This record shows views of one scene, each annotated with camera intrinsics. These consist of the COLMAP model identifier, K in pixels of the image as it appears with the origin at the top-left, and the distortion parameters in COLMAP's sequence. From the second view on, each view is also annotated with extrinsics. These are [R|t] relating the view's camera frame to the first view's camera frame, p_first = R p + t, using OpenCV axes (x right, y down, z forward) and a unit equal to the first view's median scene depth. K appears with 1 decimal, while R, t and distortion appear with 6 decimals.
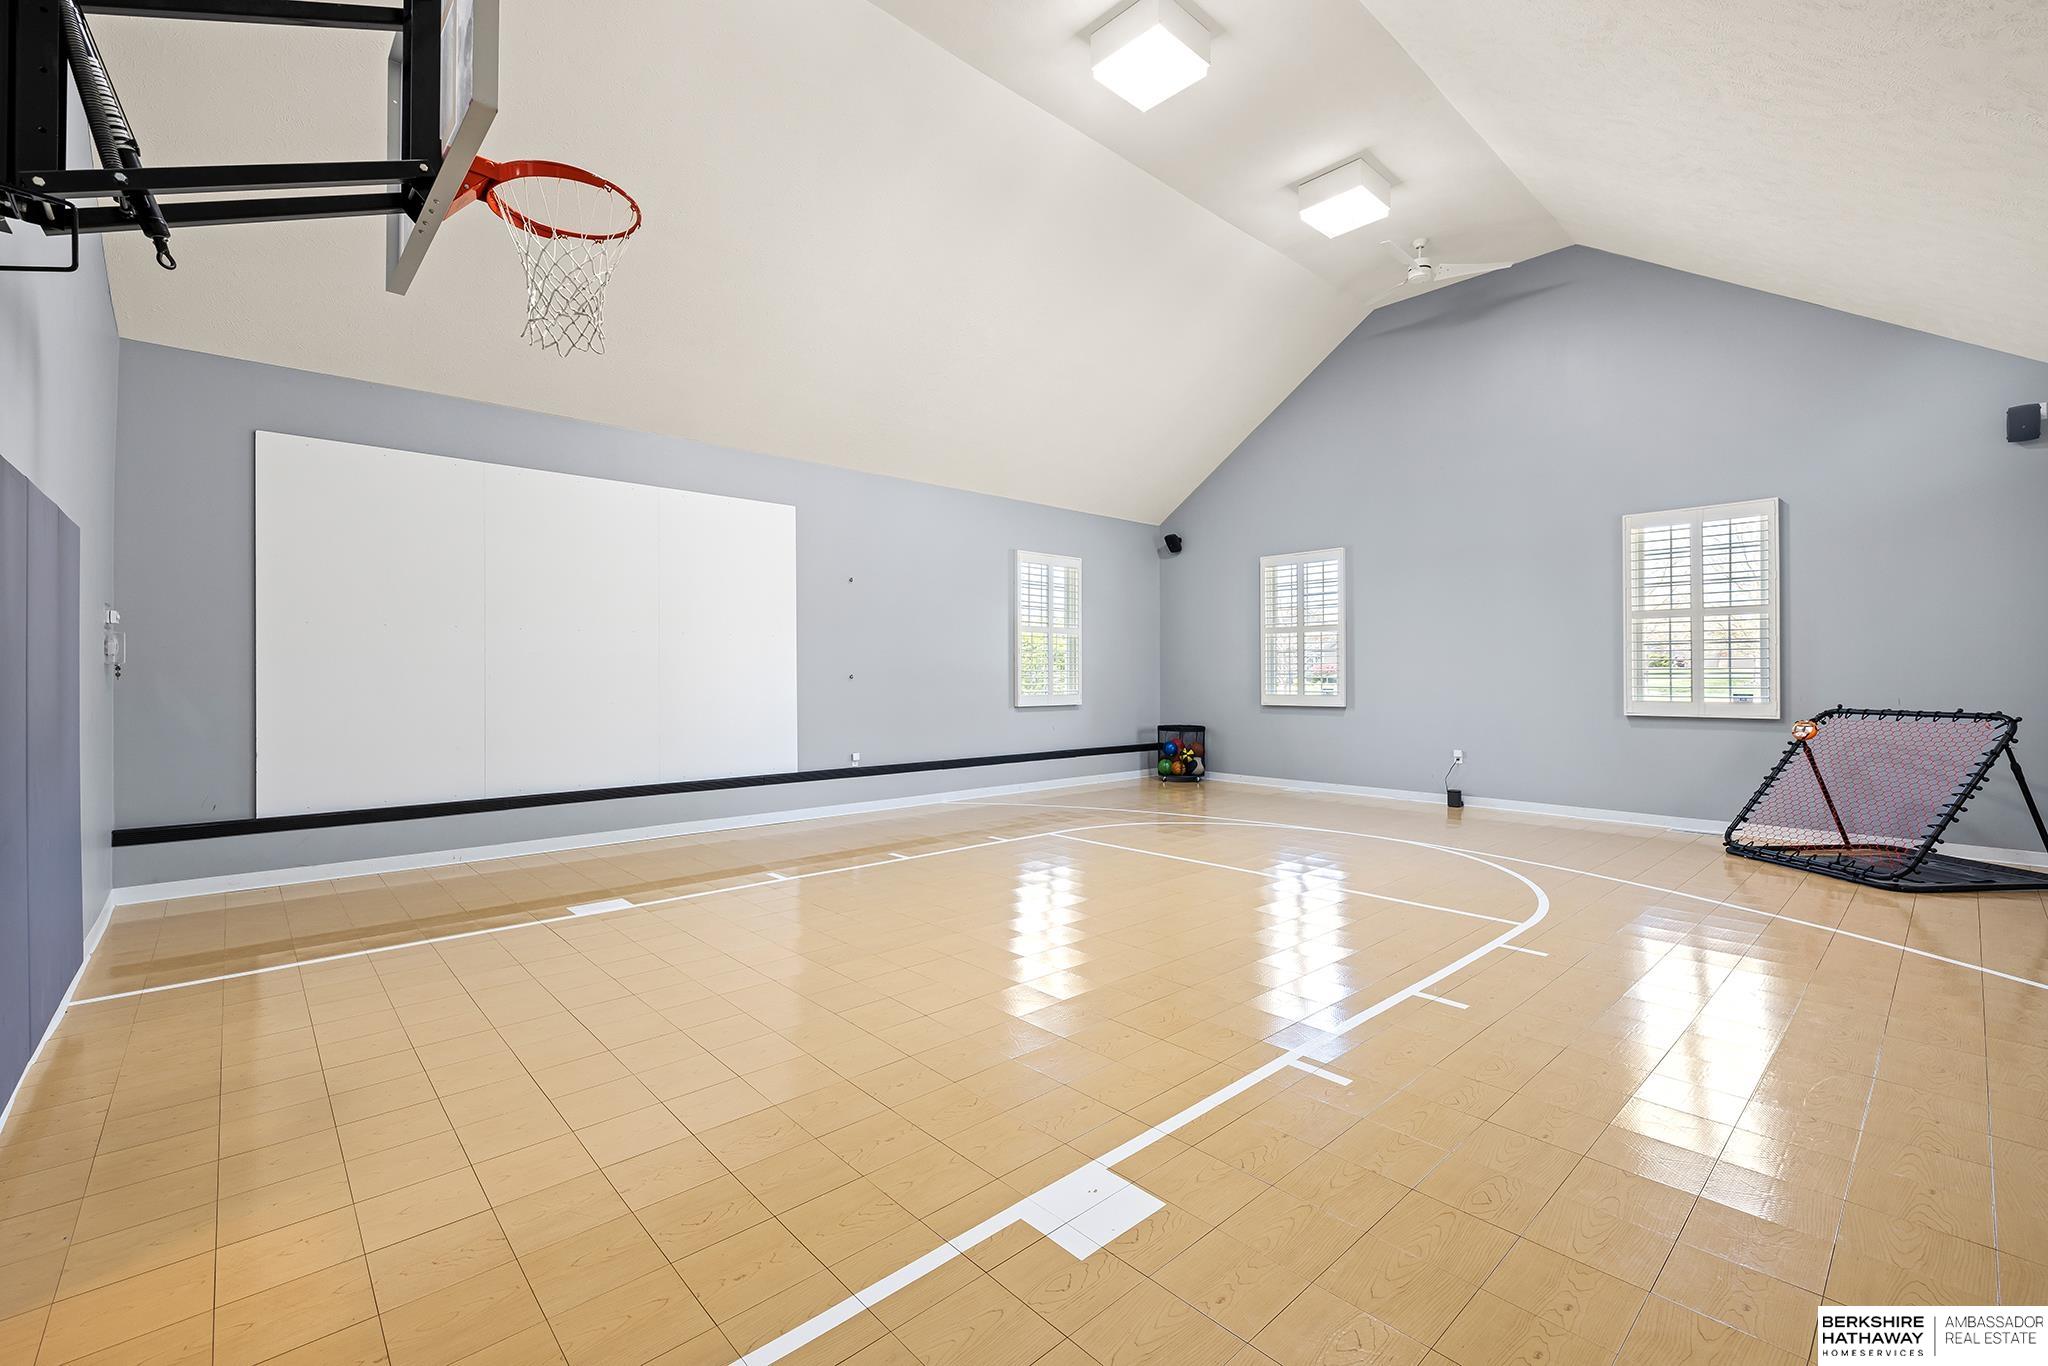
lens RADIAL K [[874.4, 0, 1030.2], [0, 874.4, 677.1], [0, 0, 1]] dist [0.022314, 0.001619]
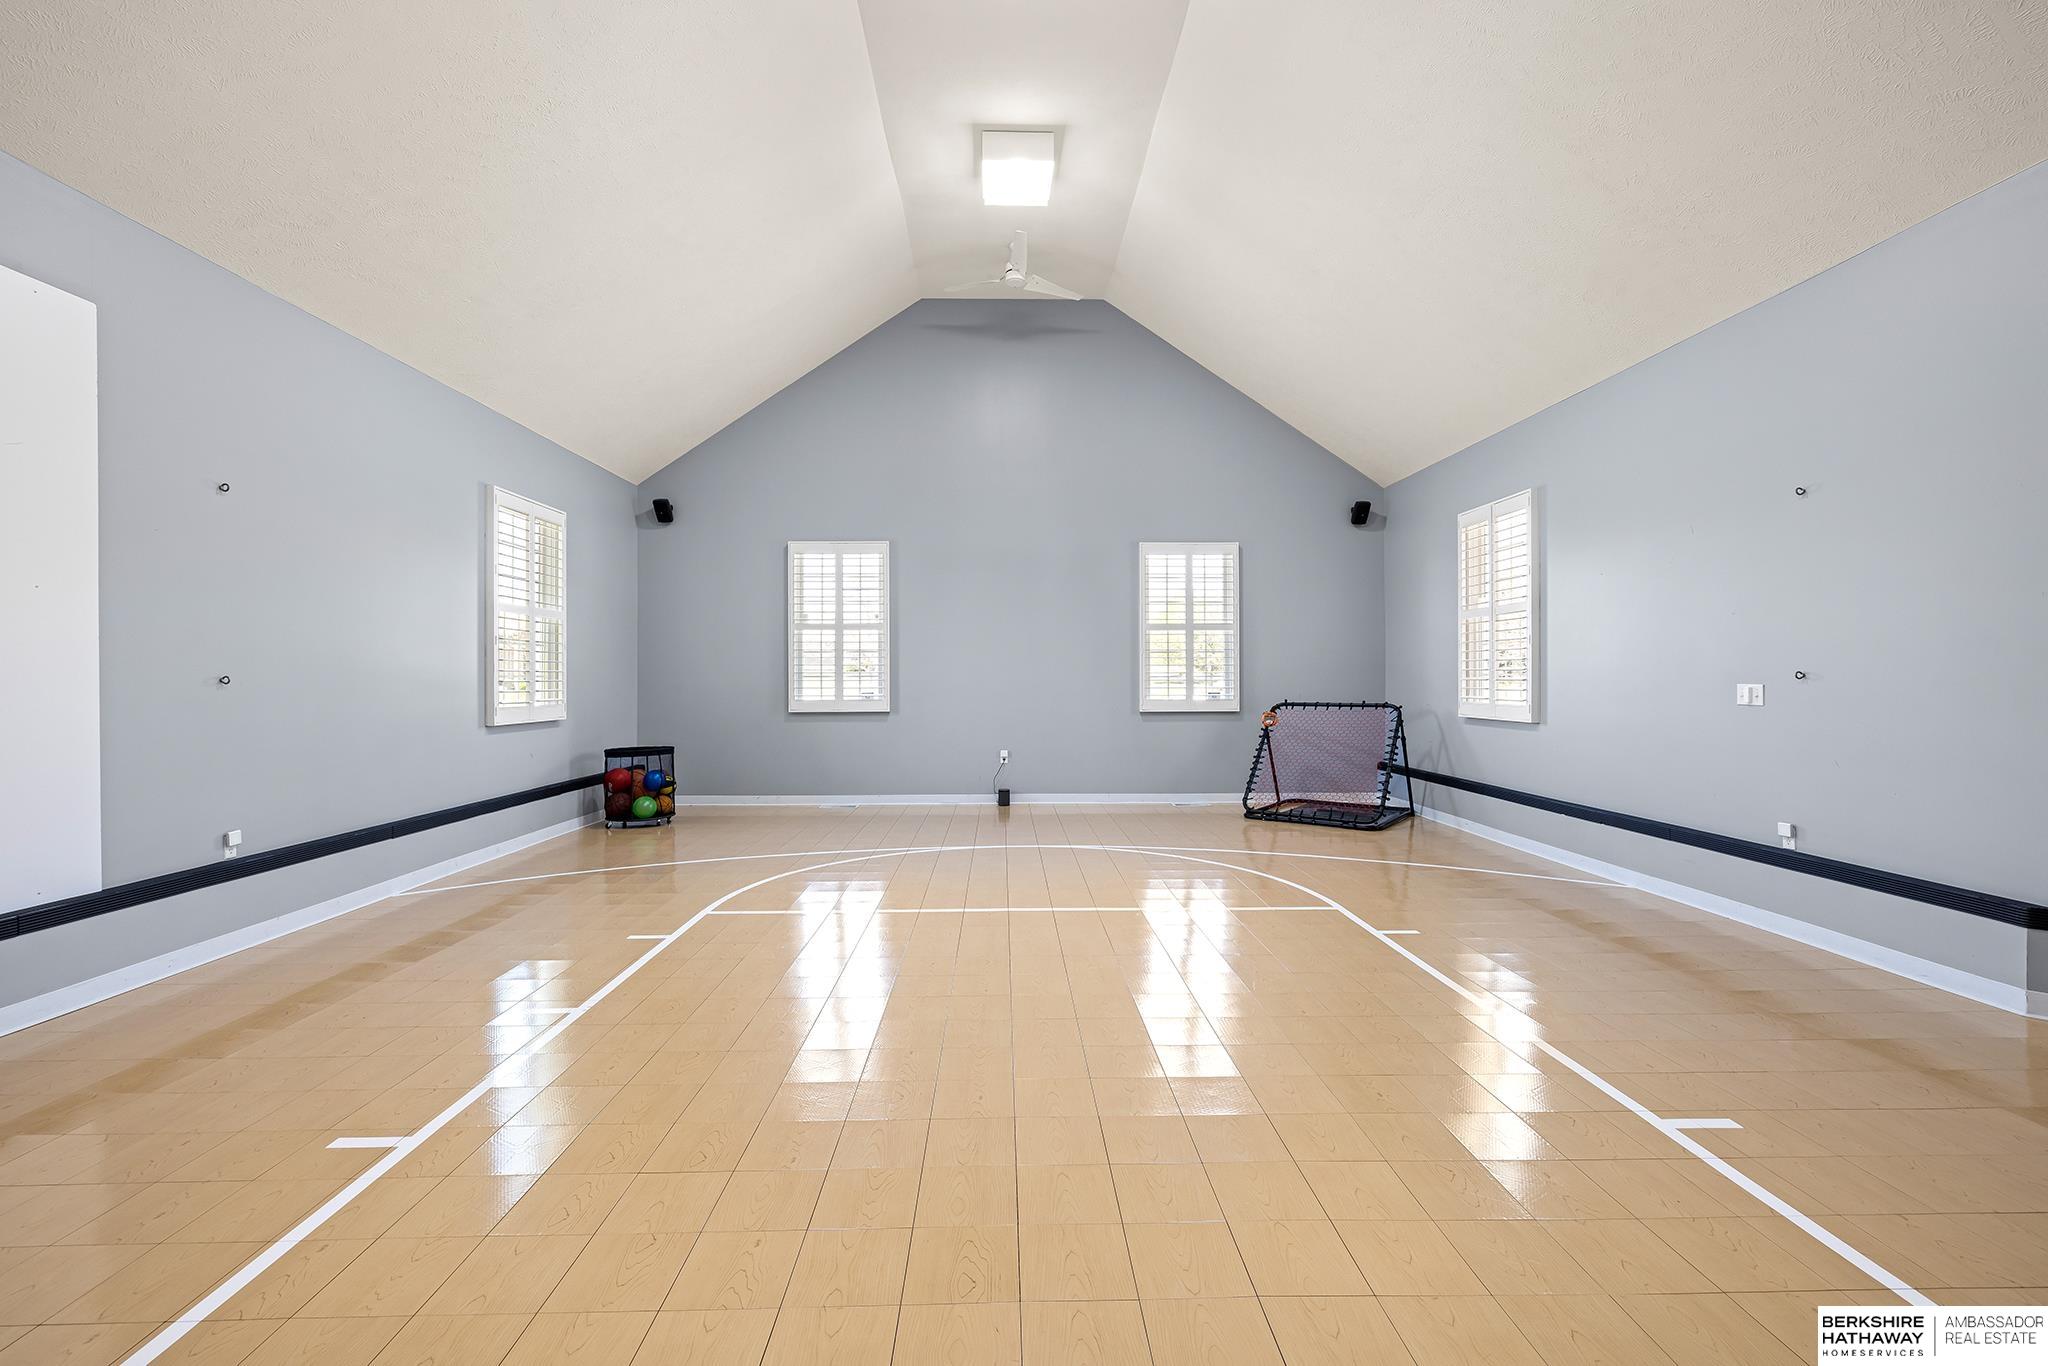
lens RADIAL K [[874.4, 0, 1016.8], [0, 874.4, 672.9], [0, 0, 1]] dist [0.022314, 0.001619]
pose [[0.672356, 0.003496, 0.740220, -0.241674], [0.002251, 0.999975, -0.006768, -0.000926], [-0.740225, 0.006217, 0.672331, 0.272304]]
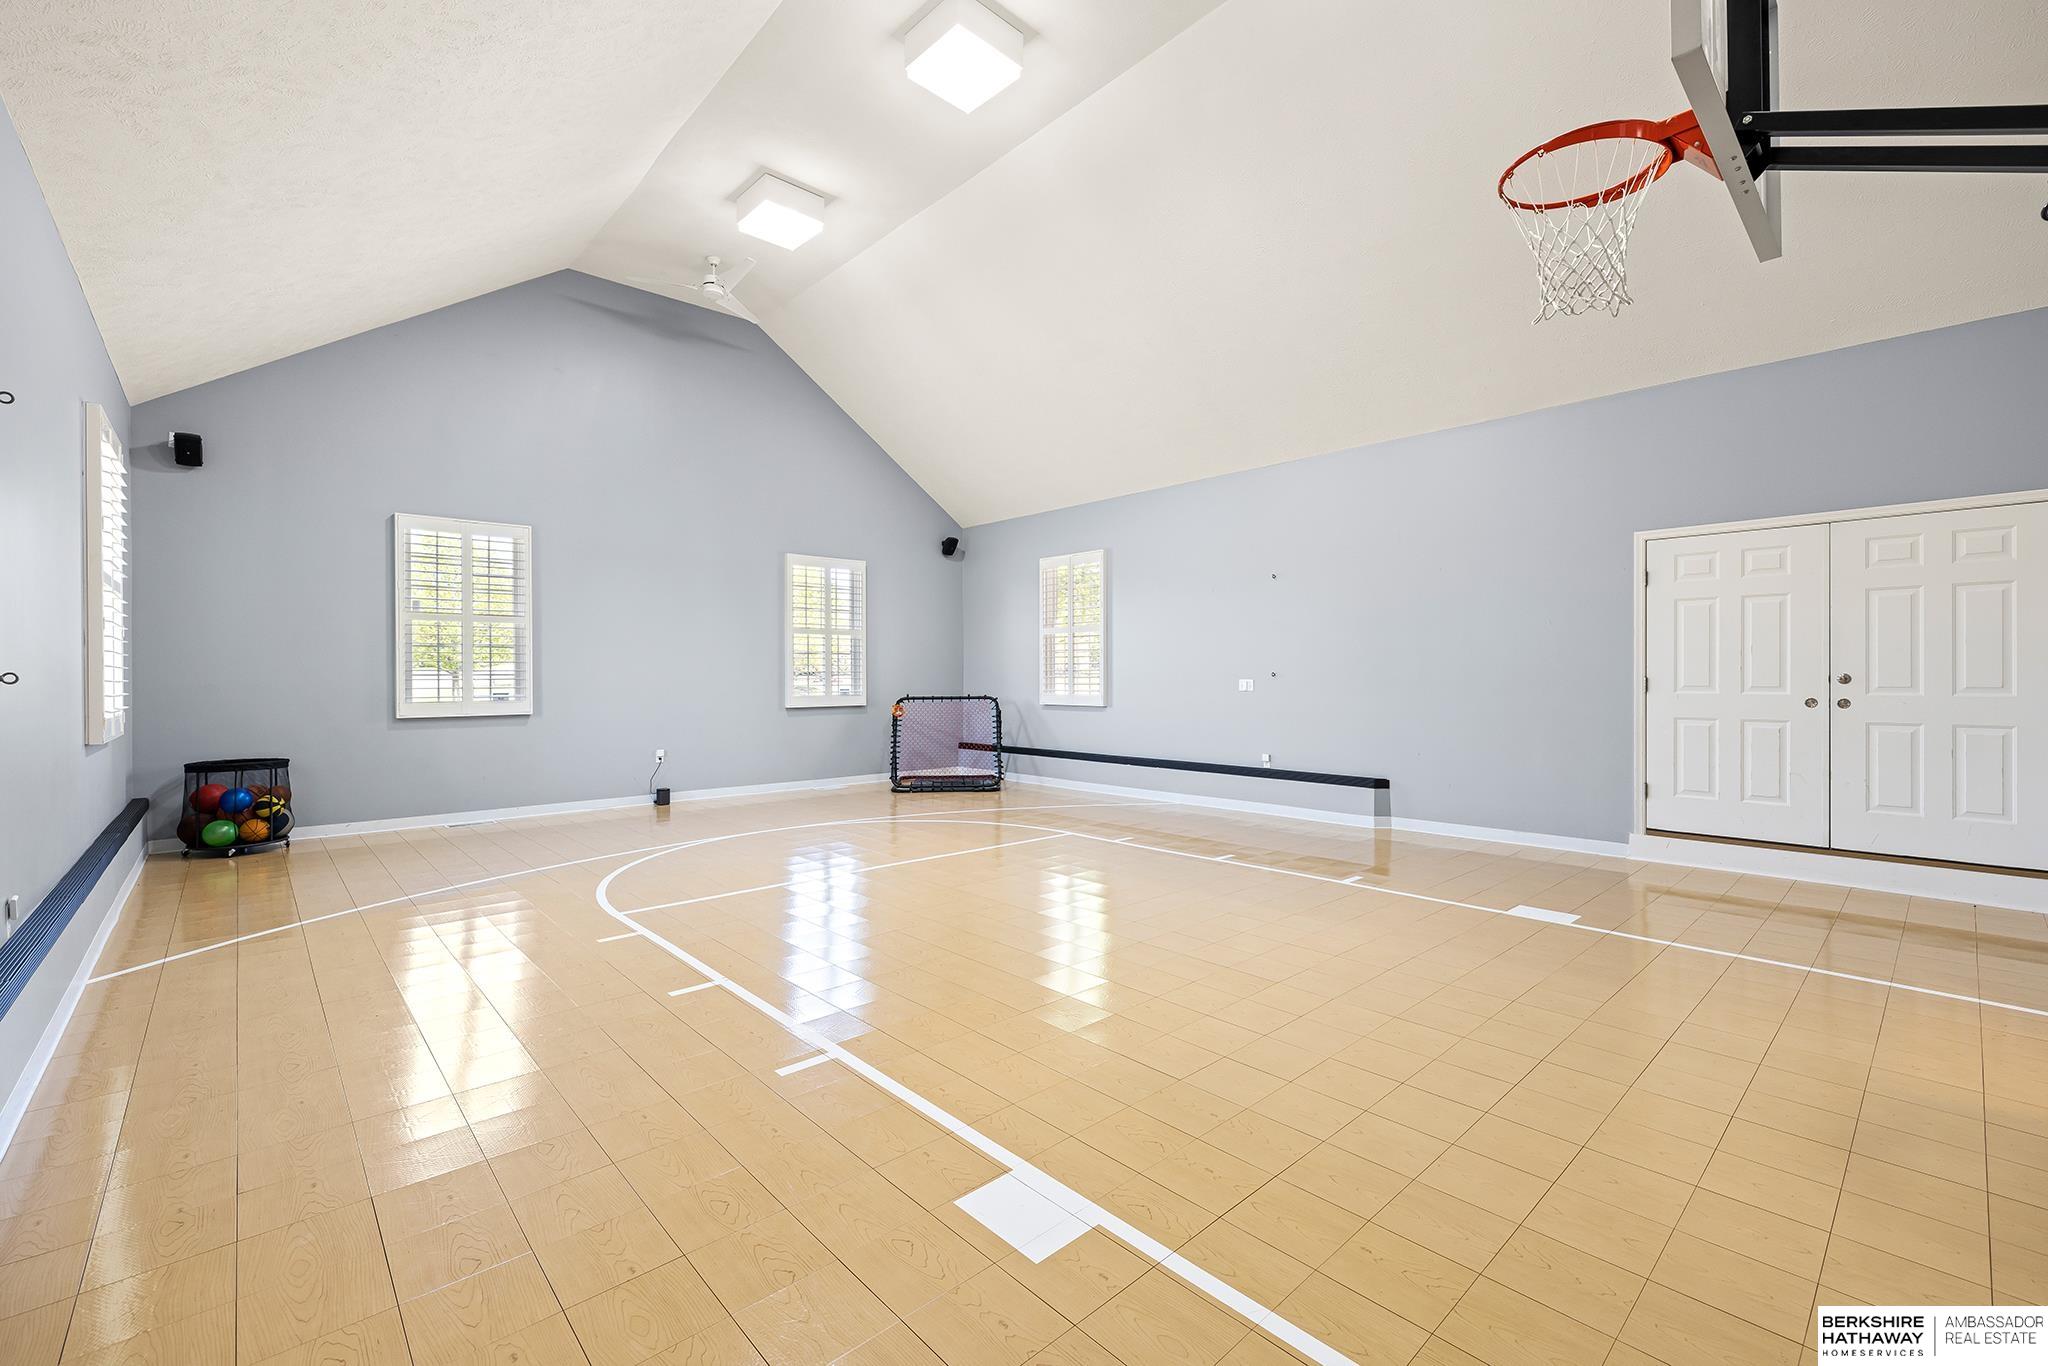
lens RADIAL K [[874.4, 0, 1013.6], [0, 874.4, 678.9], [0, 0, 1]] dist [0.022314, 0.001619]
pose [[0.026207, -0.002389, 0.999654, -0.482733], [0.003401, 0.999992, 0.002301, -0.000340], [-0.999651, 0.003339, 0.026215, 0.511907]]
